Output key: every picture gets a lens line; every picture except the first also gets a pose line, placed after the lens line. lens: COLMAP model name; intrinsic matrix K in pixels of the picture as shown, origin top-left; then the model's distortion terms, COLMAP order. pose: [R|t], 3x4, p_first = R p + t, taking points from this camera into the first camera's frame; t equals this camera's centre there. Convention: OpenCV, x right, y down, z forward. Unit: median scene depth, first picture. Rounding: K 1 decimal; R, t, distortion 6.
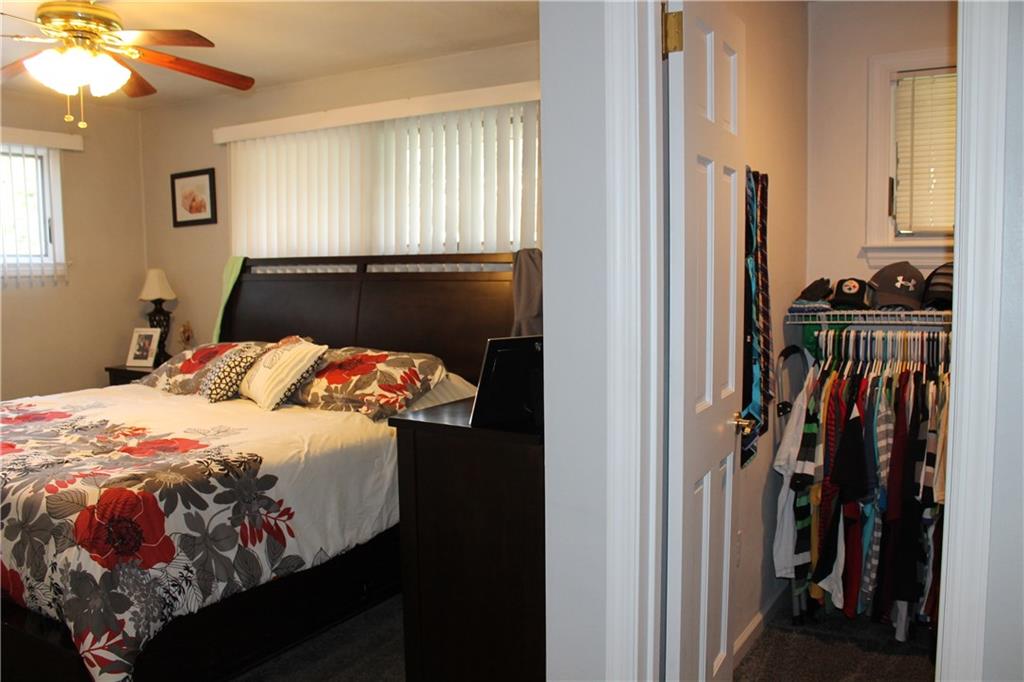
lens RADIAL K [[869.7, 0, 512.0], [0, 869.7, 341.0], [0, 0, 1]] dist [-0.171706, 0.162055]
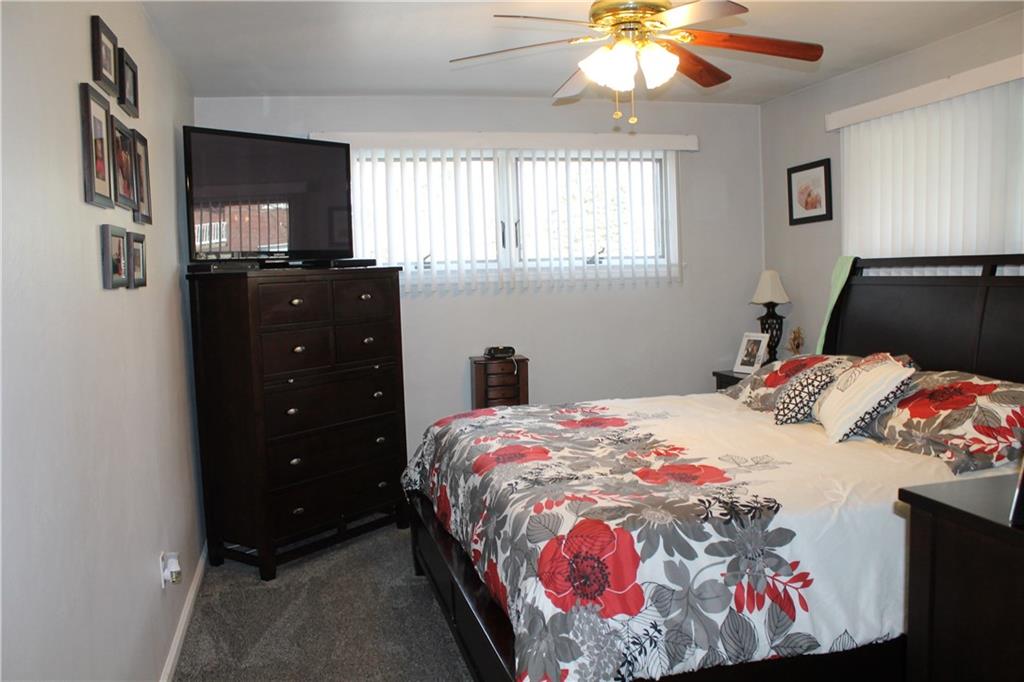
lens RADIAL K [[869.7, 0, 512.0], [0, 869.7, 341.0], [0, 0, 1]] dist [-0.171706, 0.162055]
pose [[0.712895, 0.045766, -0.699776, 0.080360], [-0.044408, 0.998812, 0.020083, -0.023495], [0.699863, 0.016759, 0.714080, 0.221317]]
